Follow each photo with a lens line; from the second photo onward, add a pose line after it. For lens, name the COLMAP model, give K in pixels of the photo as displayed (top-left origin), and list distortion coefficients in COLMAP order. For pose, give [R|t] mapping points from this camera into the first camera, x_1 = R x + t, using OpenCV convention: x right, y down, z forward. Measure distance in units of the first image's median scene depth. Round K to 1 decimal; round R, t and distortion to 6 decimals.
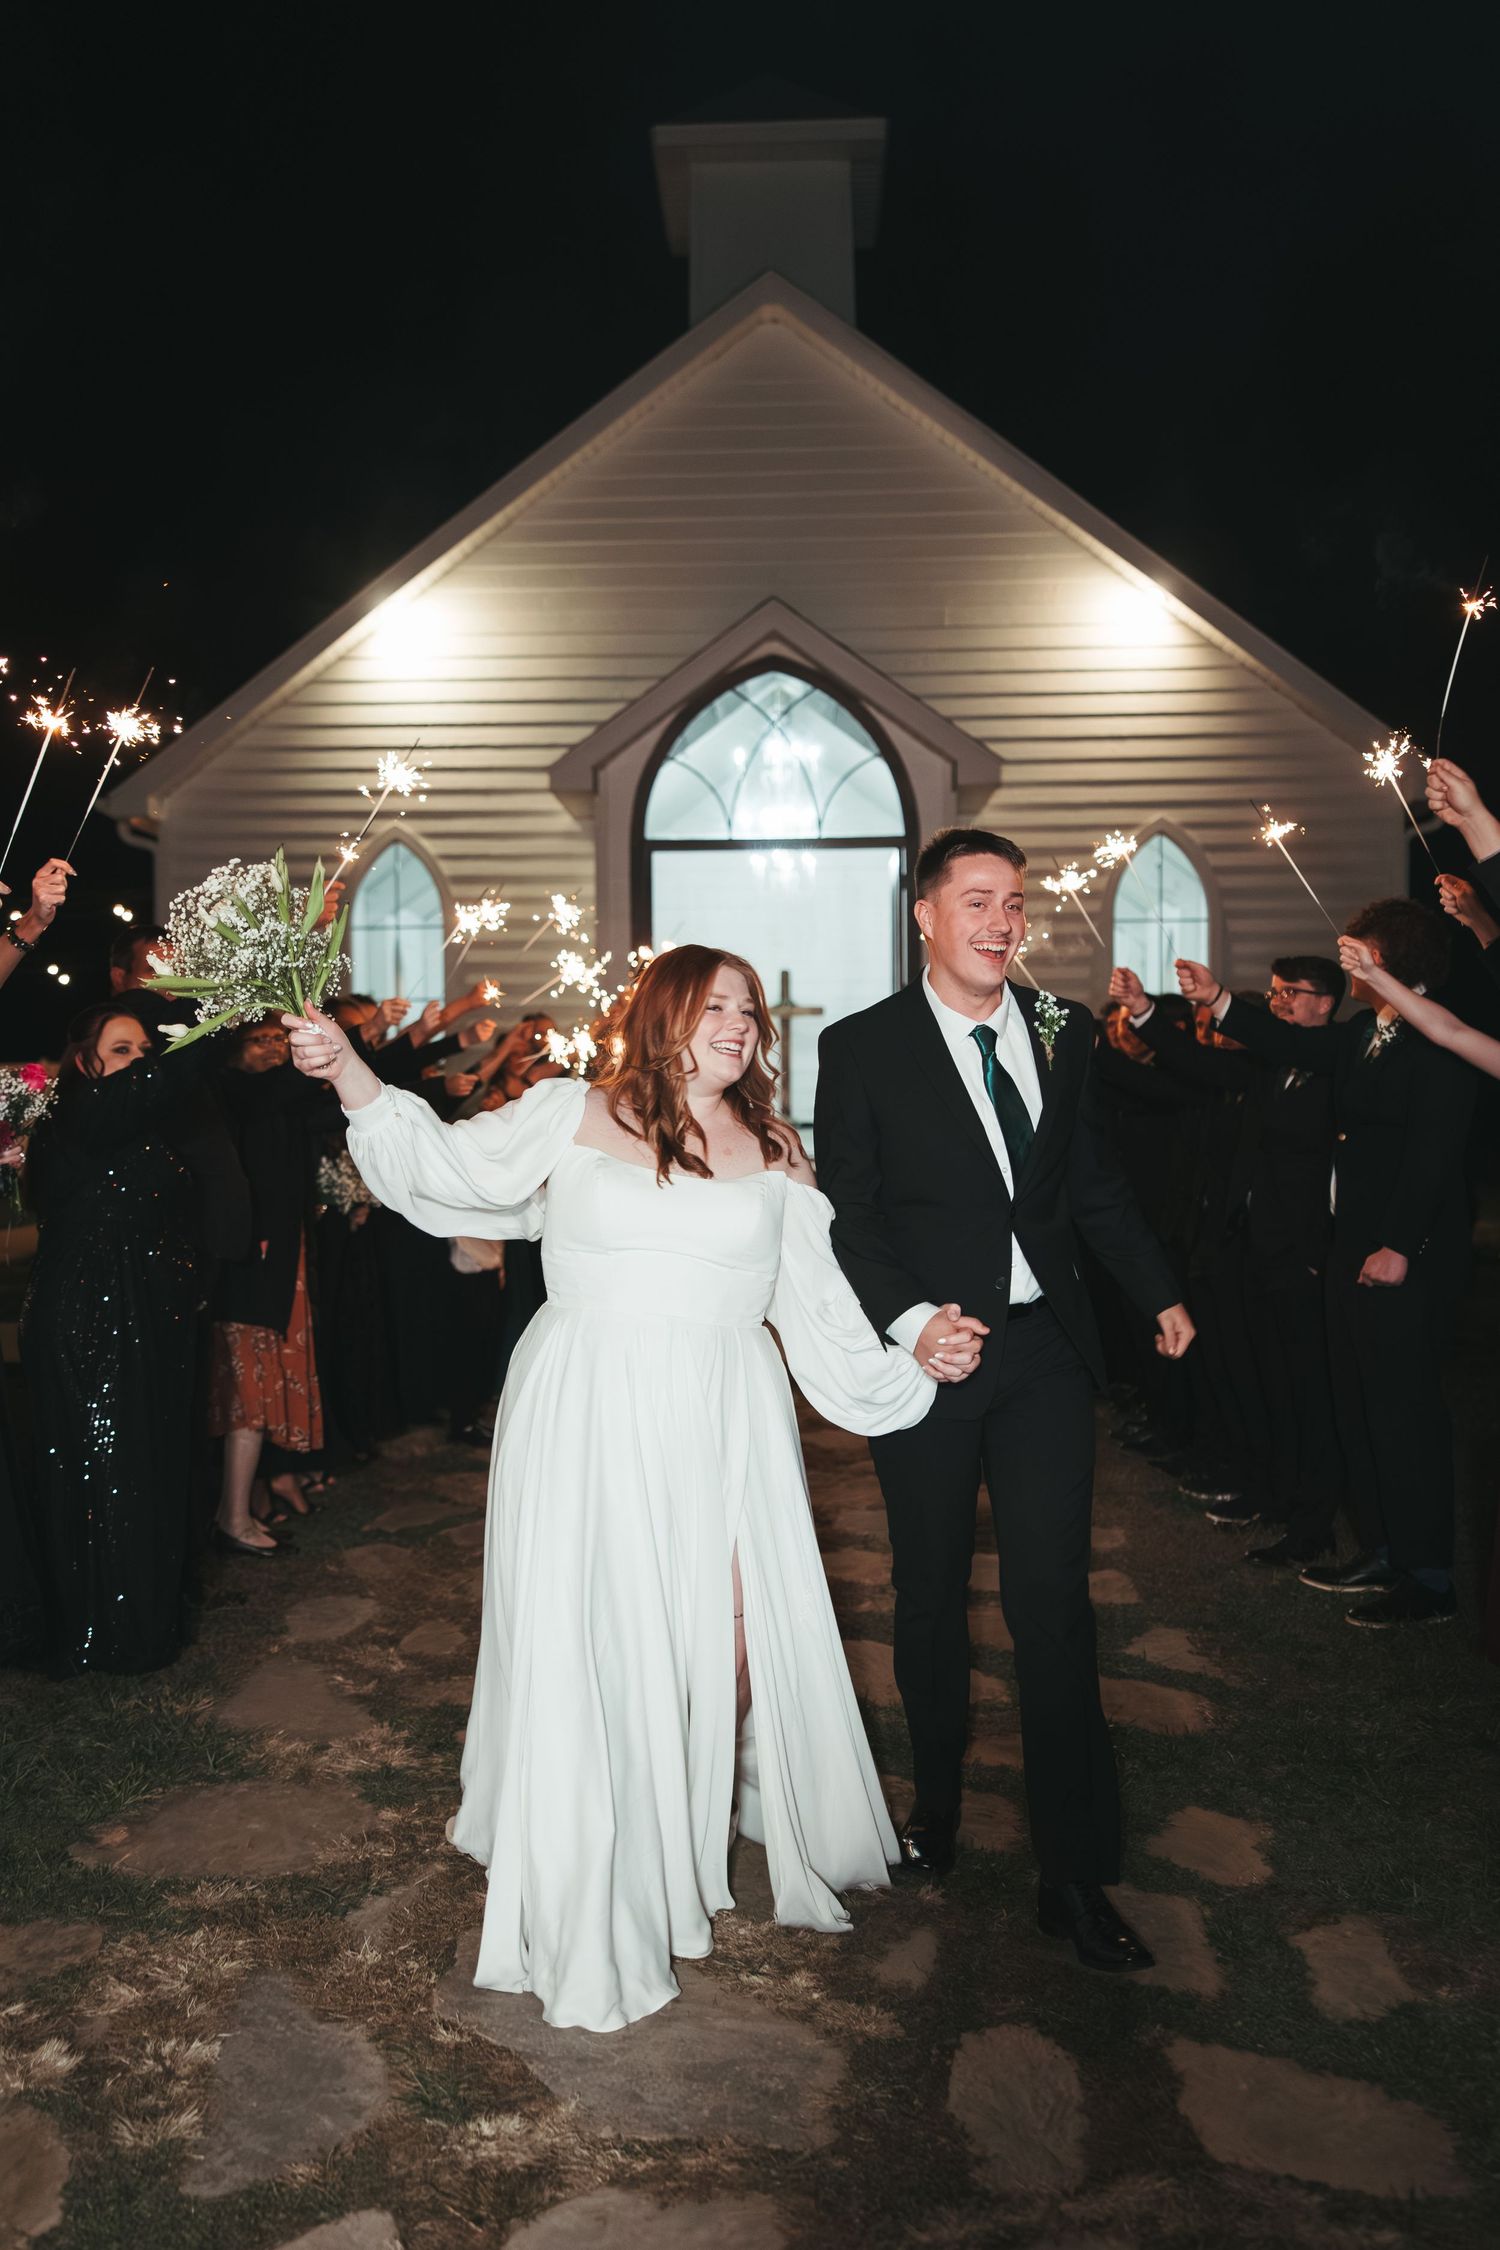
lens RADIAL K [[1853.8, 0, 764.6], [0, 1853.8, 1138.2], [0, 0, 1]] dist [0.014295, -0.002710]
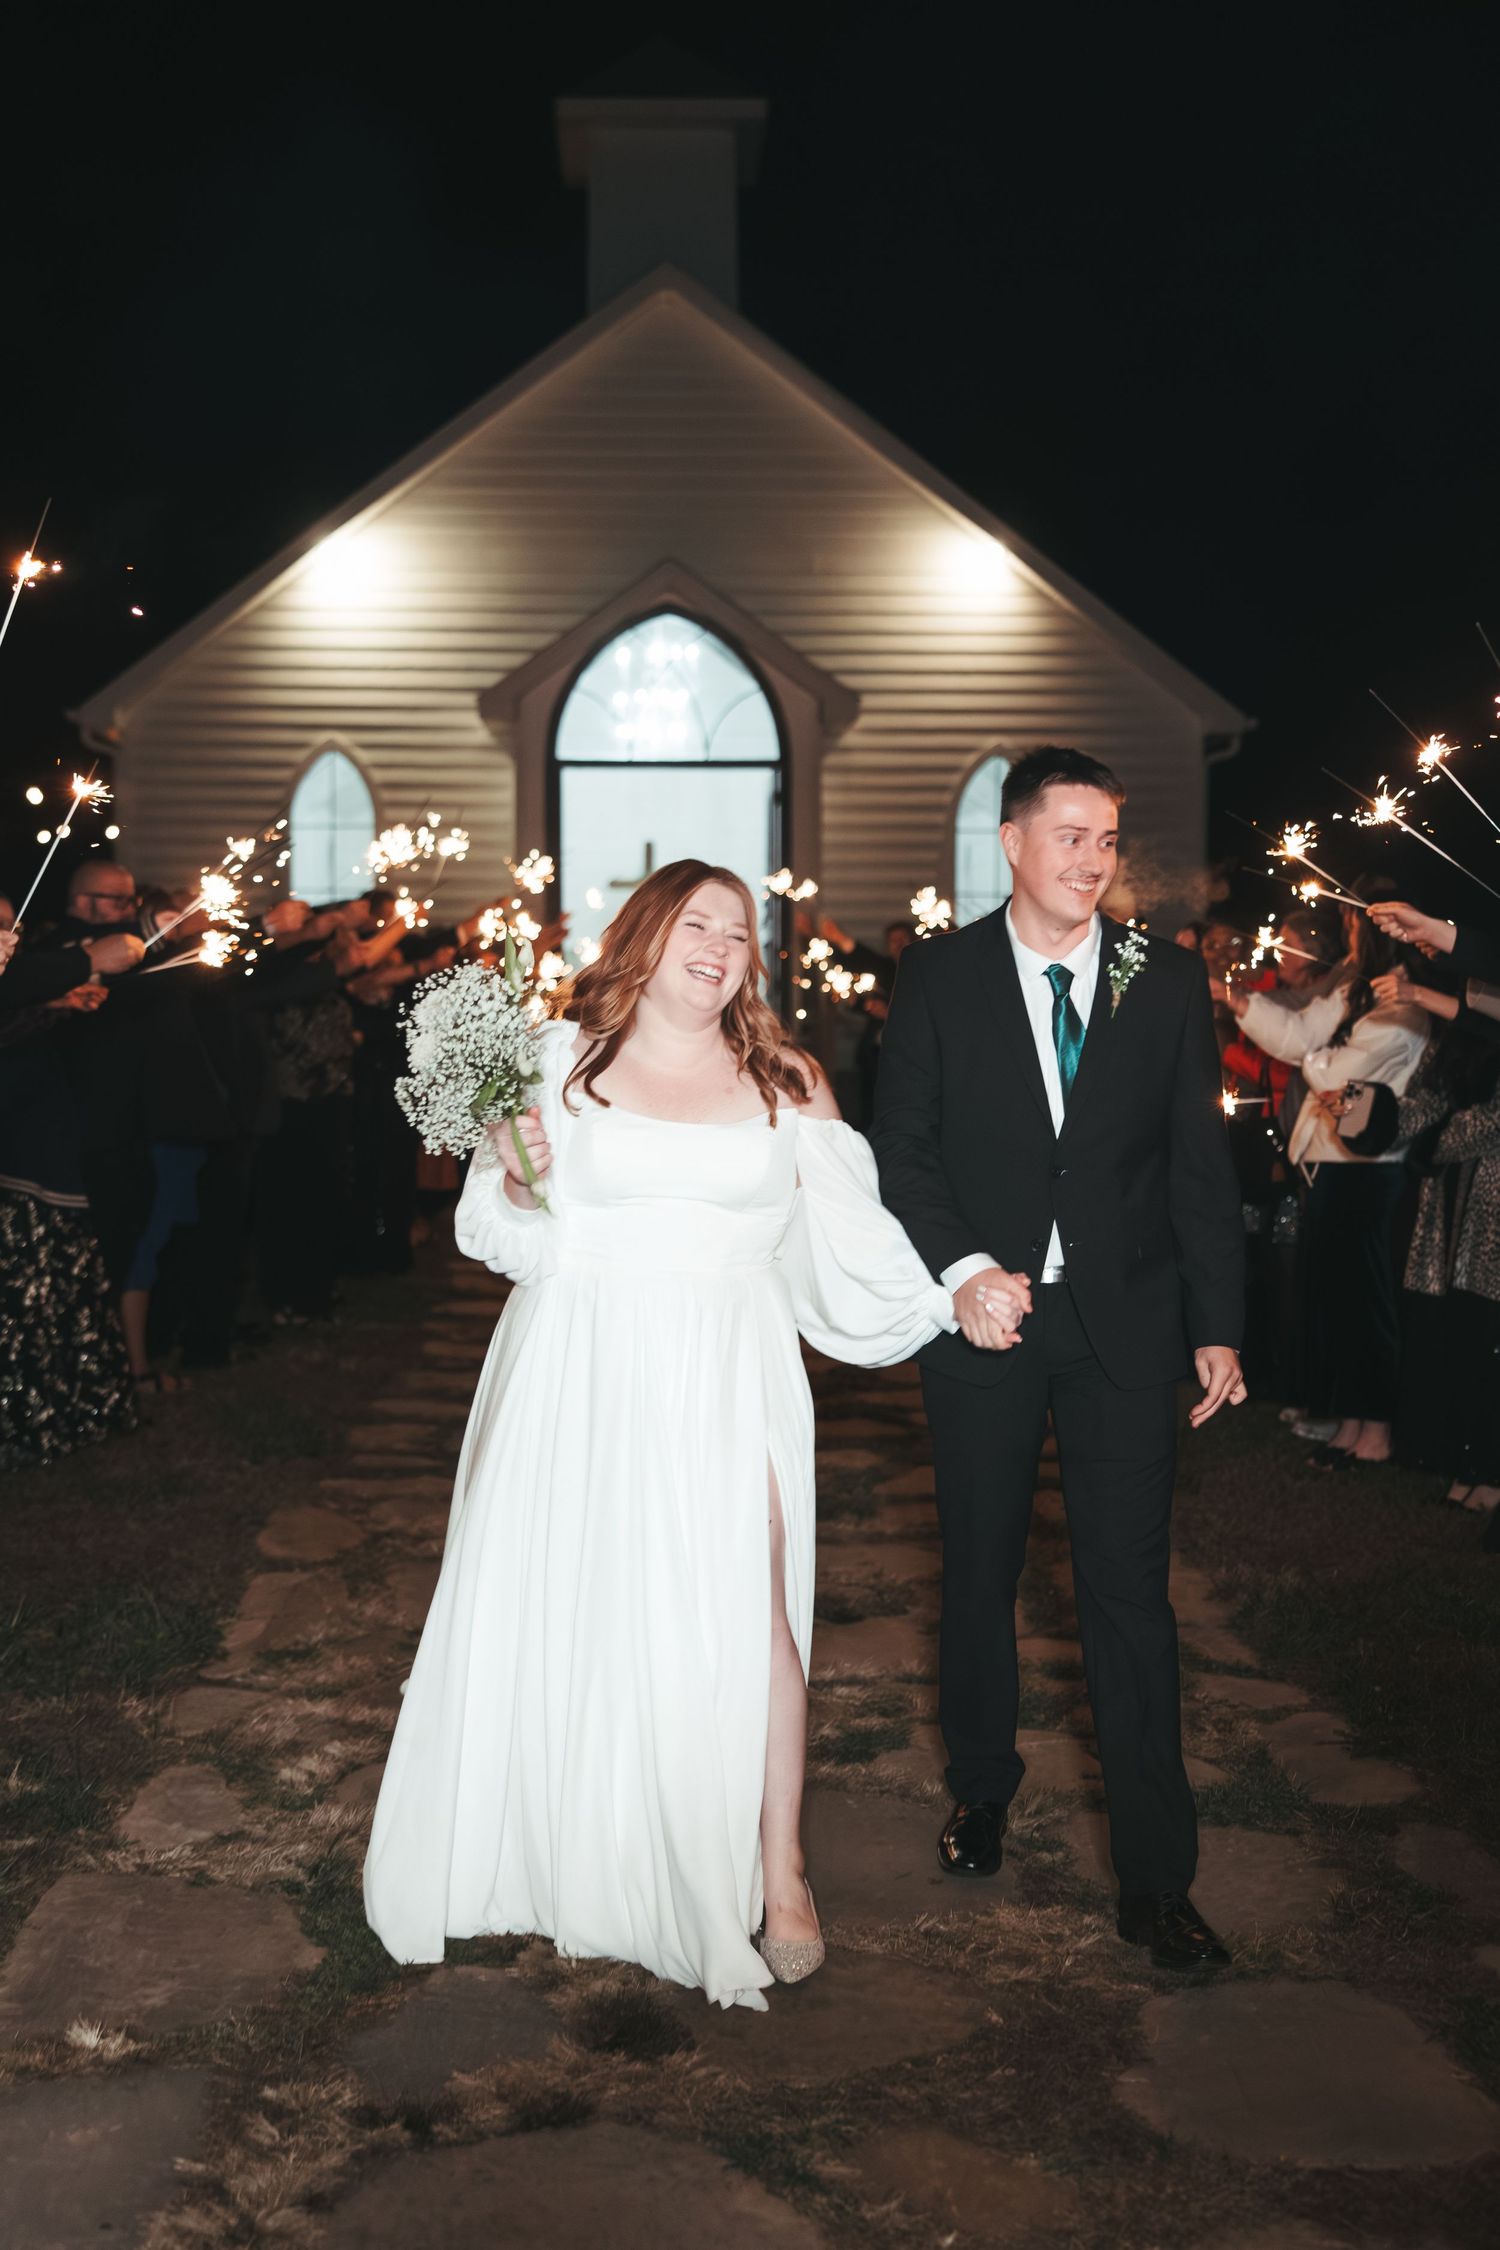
lens RADIAL K [[2297.9, 0, 742.6], [0, 2297.9, 1131.1], [0, 0, 1]] dist [0.005654, 0.000000]
pose [[0.998027, 0.005981, 0.062500, -0.035018], [-0.008940, 0.998847, 0.047166, 0.004183], [-0.062146, -0.047632, 0.996930, -0.440632]]
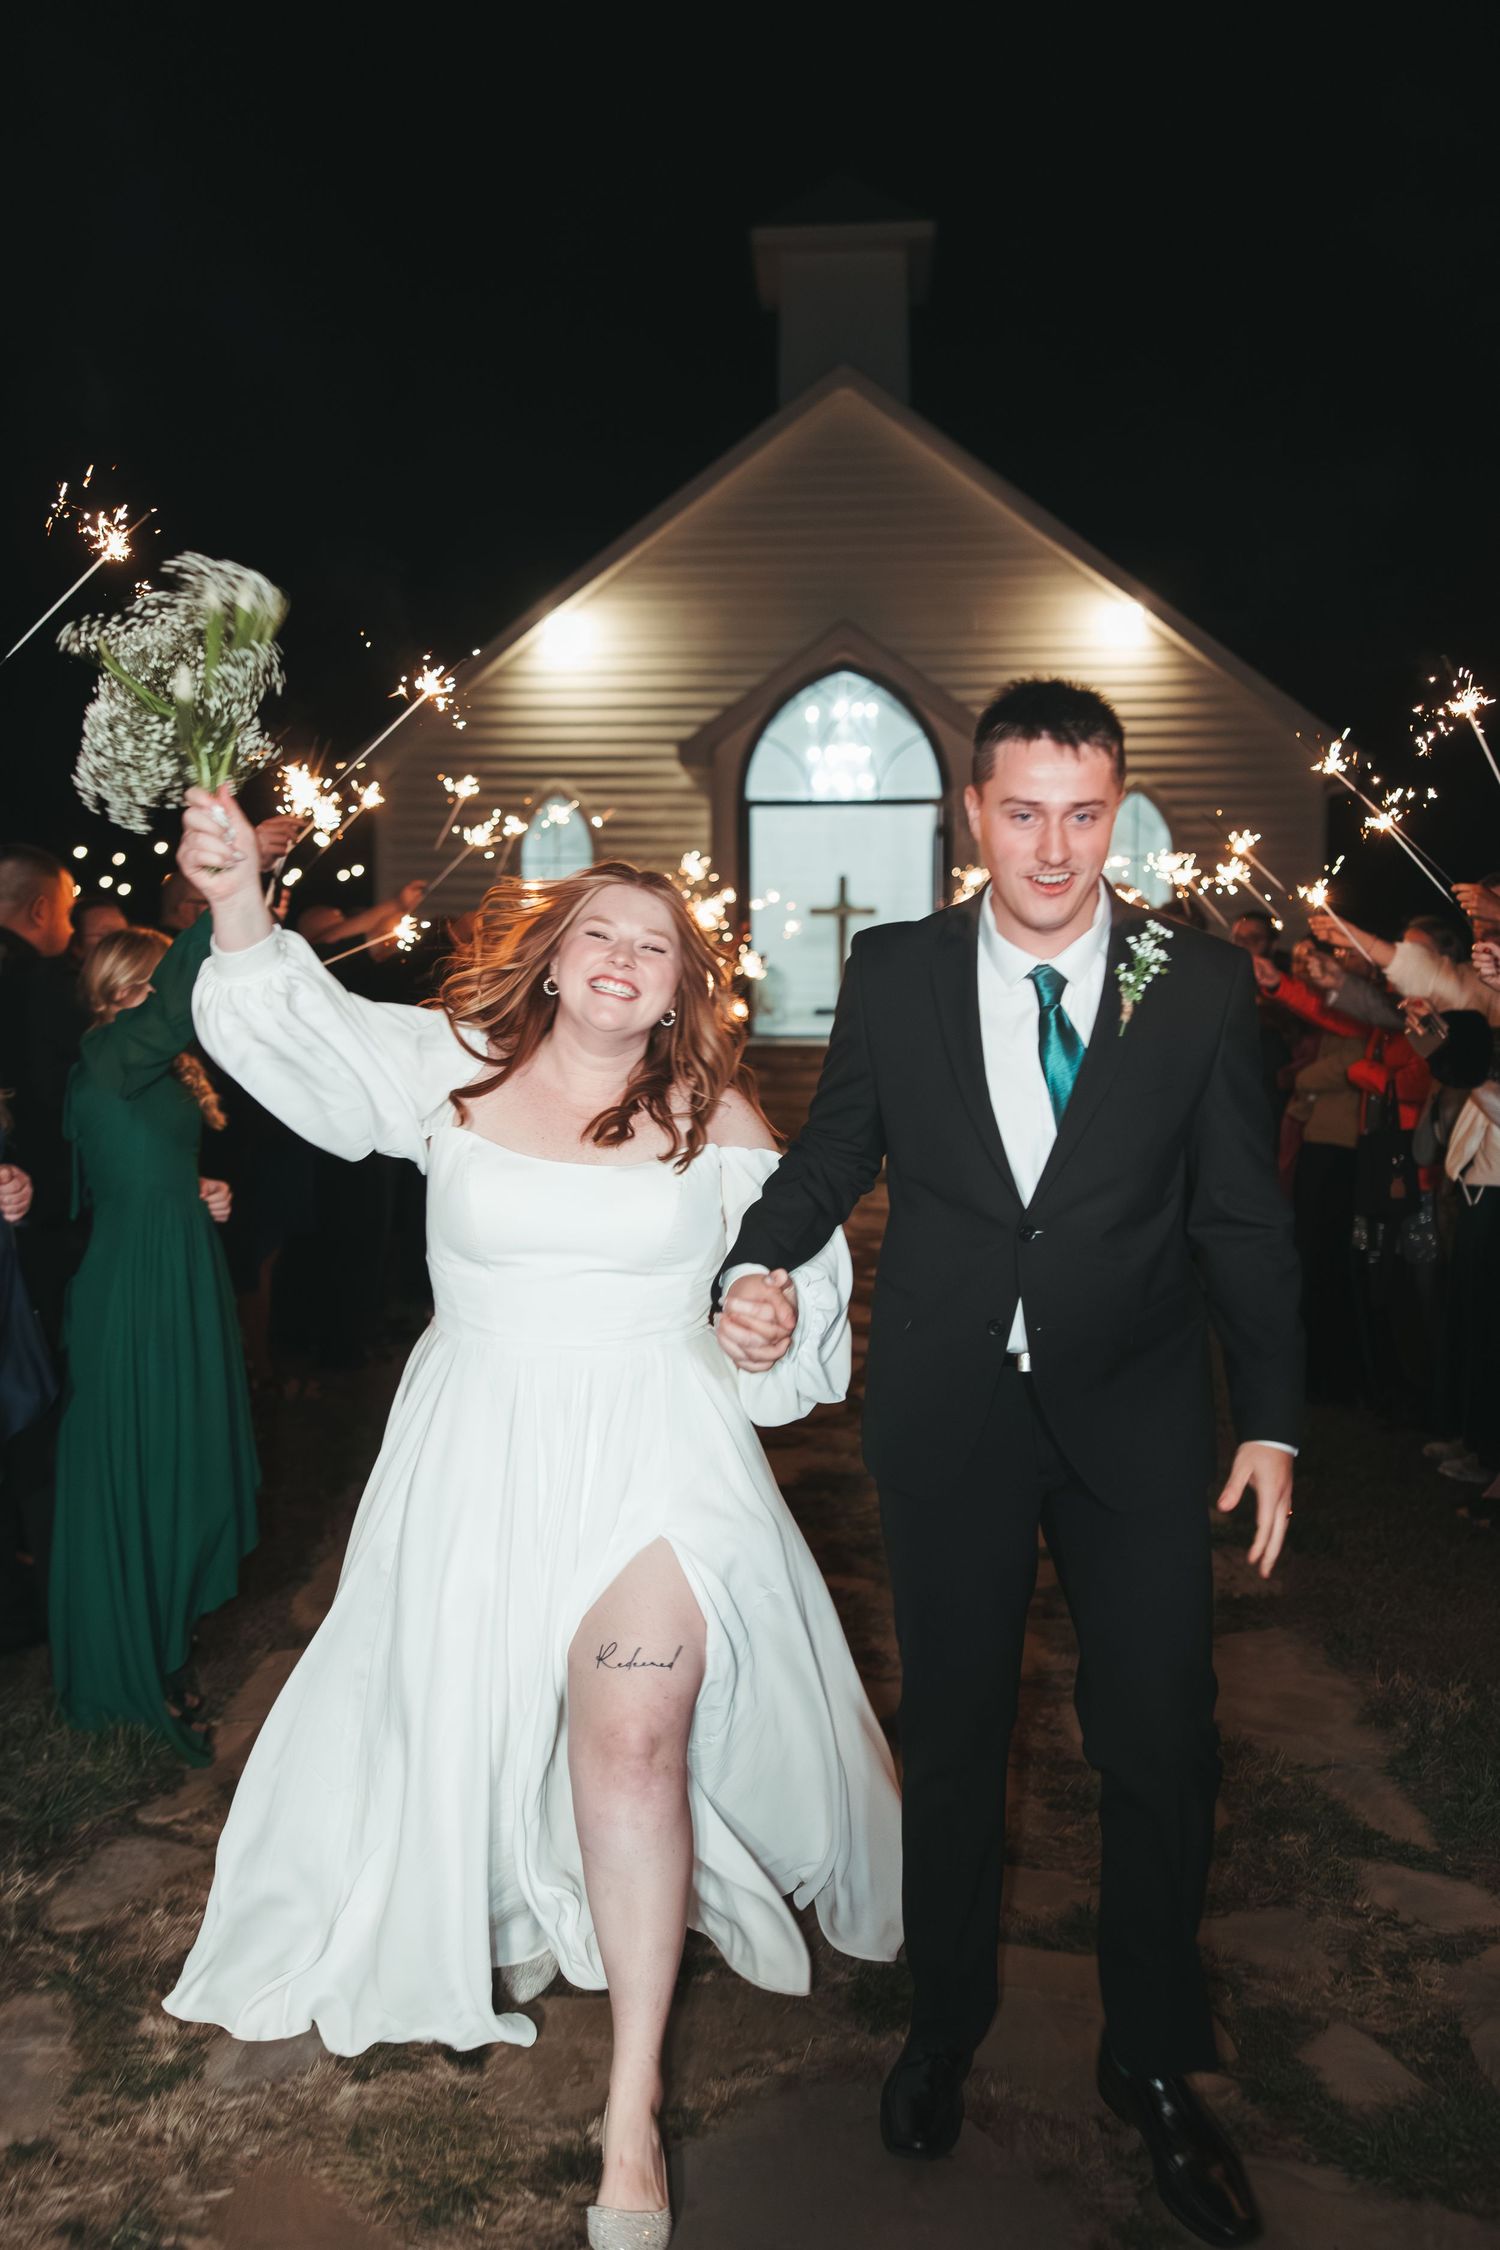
lens RADIAL K [[1853.8, 0, 745.6], [0, 1853.8, 1119.4], [0, 0, 1]] dist [0.014295, -0.002710]
pose [[0.999288, 0.009403, -0.036526, -0.013419], [-0.007518, 0.998650, 0.051401, 0.002441], [0.036960, -0.051089, 0.998010, -0.339196]]
